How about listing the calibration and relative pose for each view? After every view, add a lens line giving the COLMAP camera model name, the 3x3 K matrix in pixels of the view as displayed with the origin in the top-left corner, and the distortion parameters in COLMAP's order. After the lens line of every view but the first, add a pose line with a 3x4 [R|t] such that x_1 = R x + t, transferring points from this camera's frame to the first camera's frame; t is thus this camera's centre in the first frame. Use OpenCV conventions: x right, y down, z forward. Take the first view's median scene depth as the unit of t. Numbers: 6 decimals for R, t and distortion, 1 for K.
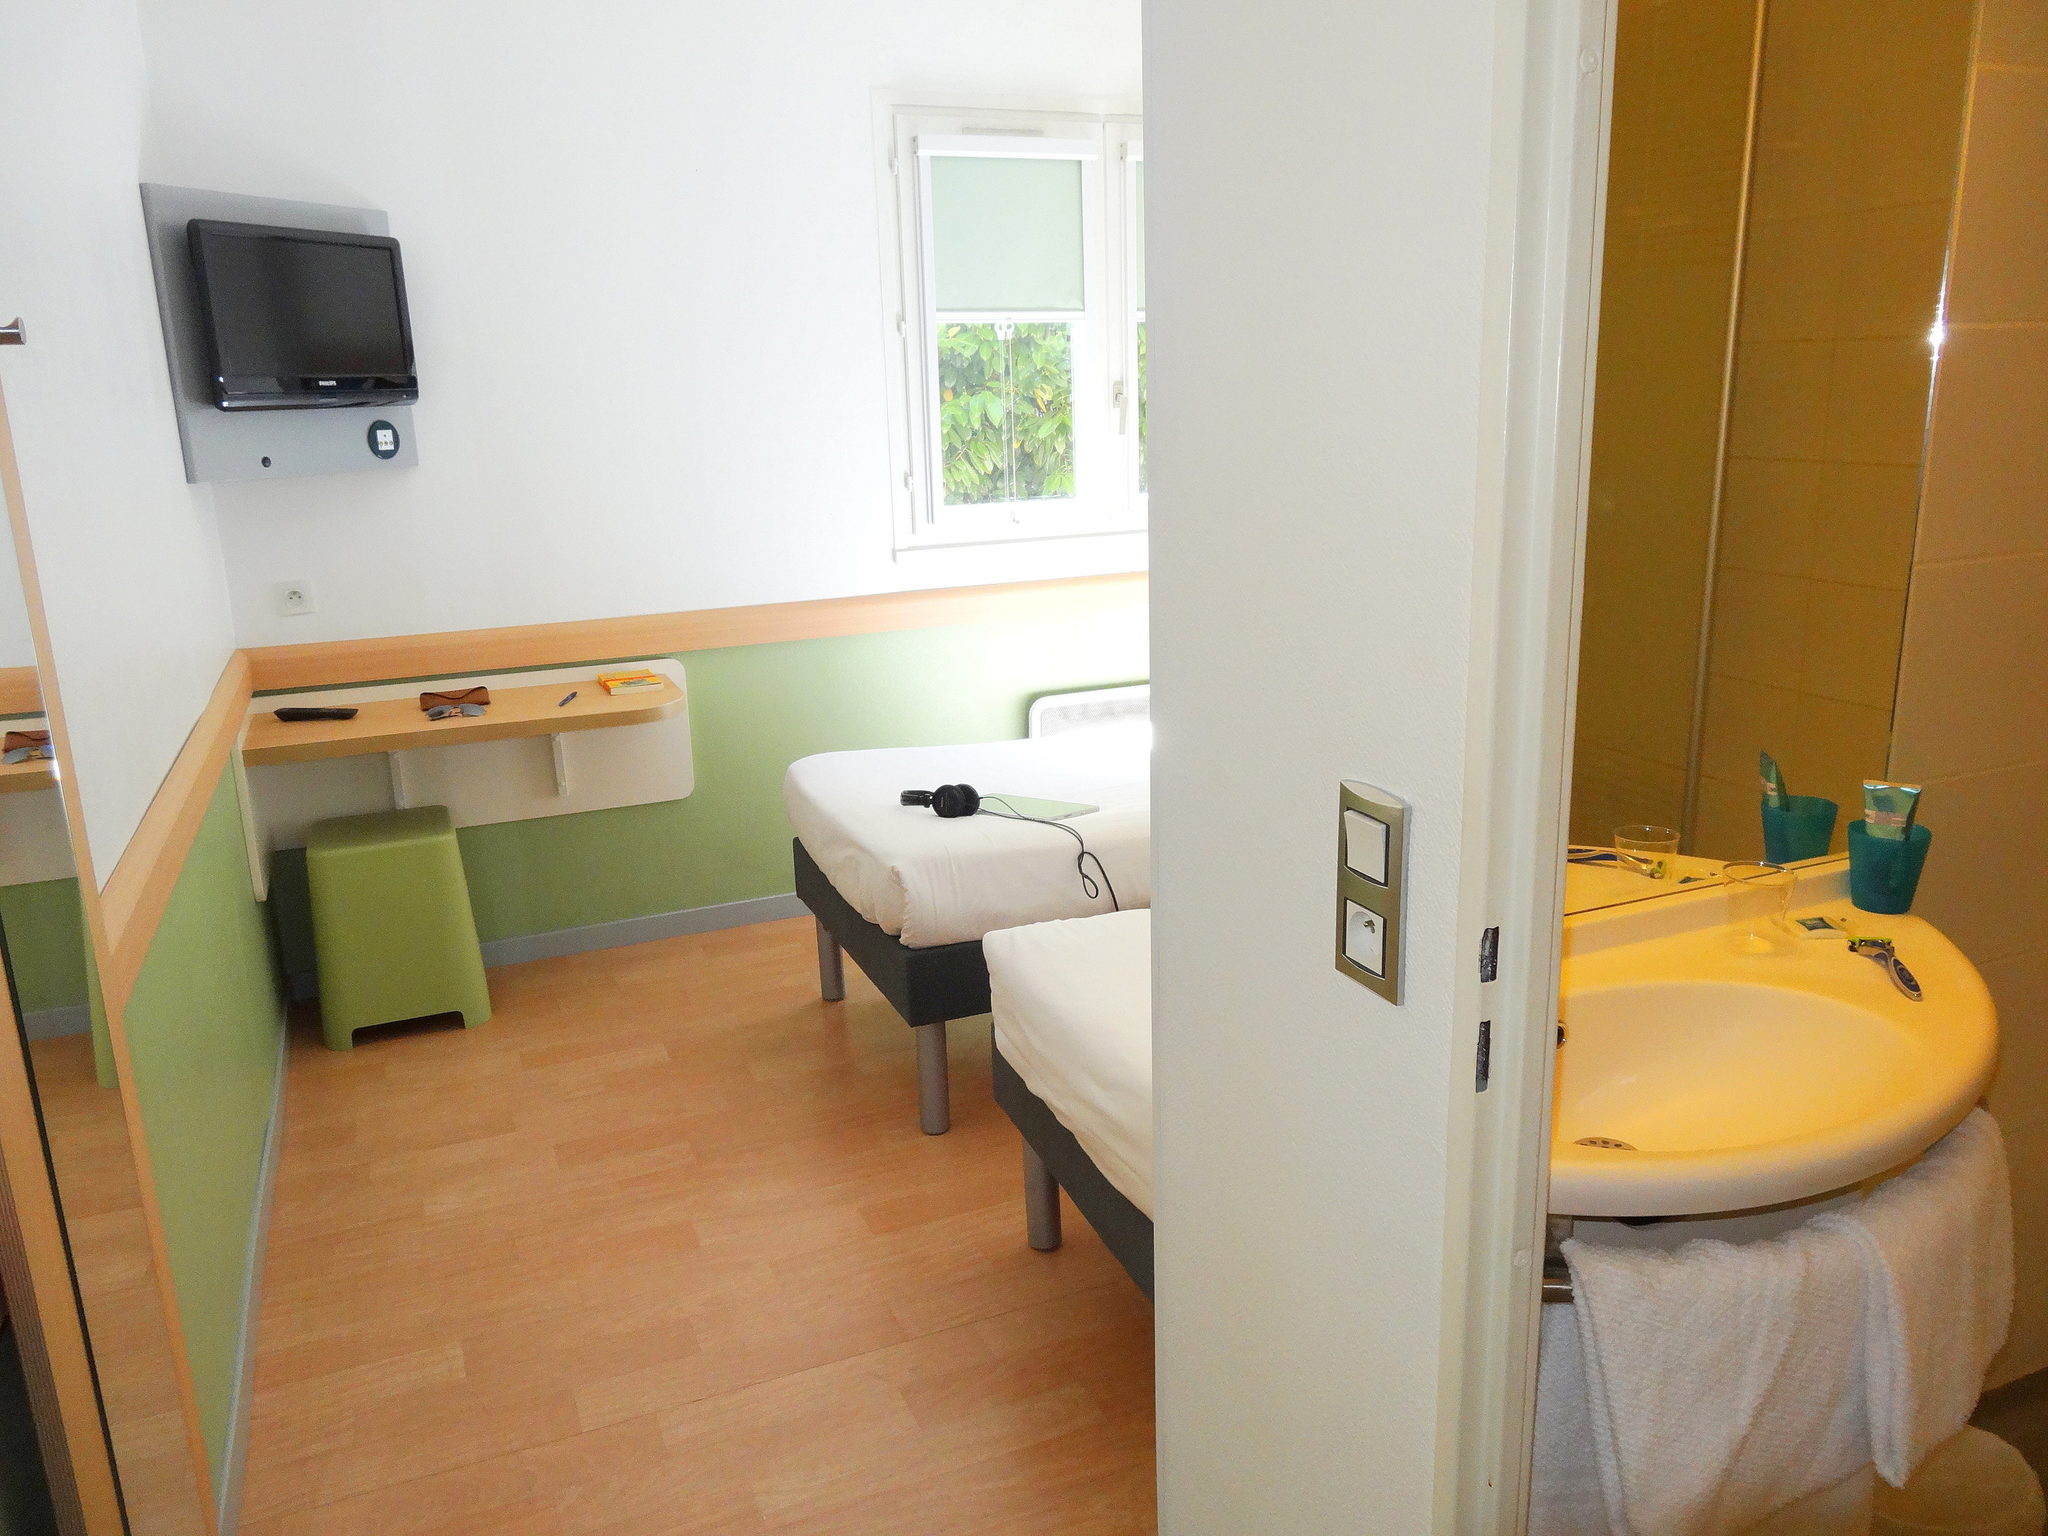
lens RADIAL K [[1506.5, 0, 1029.2], [0, 1506.5, 771.1], [0, 0, 1]] dist [-0.003641, -0.001269]
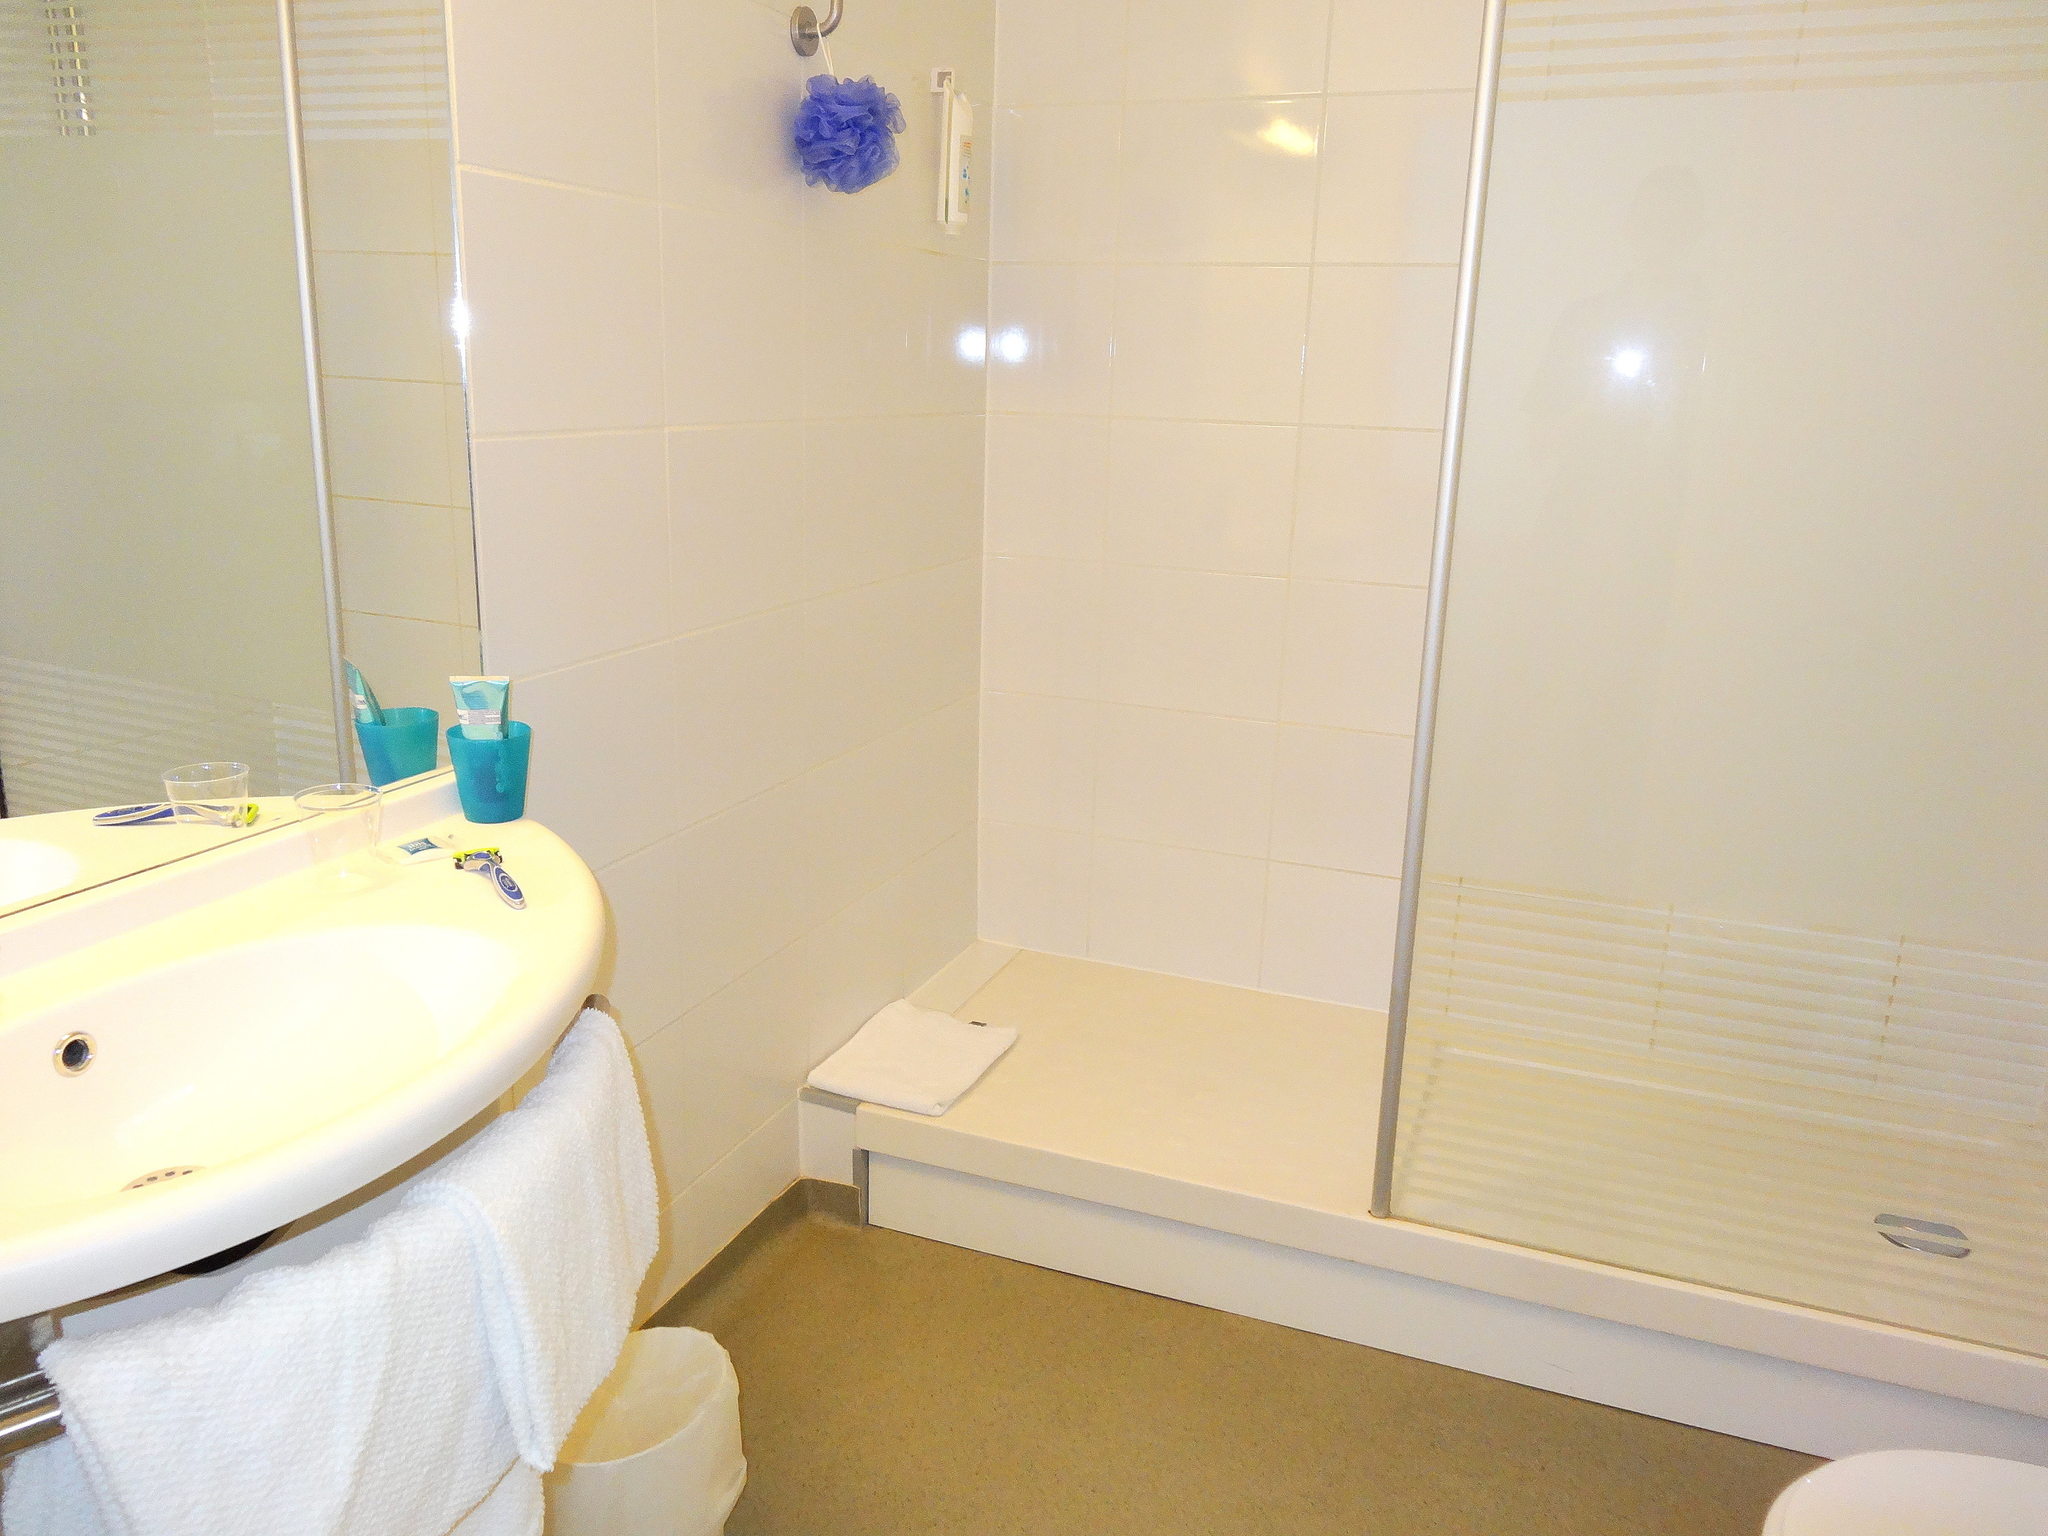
lens RADIAL K [[1506.5, 0, 1029.2], [0, 1506.5, 771.1], [0, 0, 1]] dist [-0.003641, -0.001269]
pose [[0.698222, -0.134204, 0.703190, 0.170008], [0.123431, 0.990129, 0.066408, 0.046099], [-0.705160, 0.040428, 0.707894, 0.142205]]
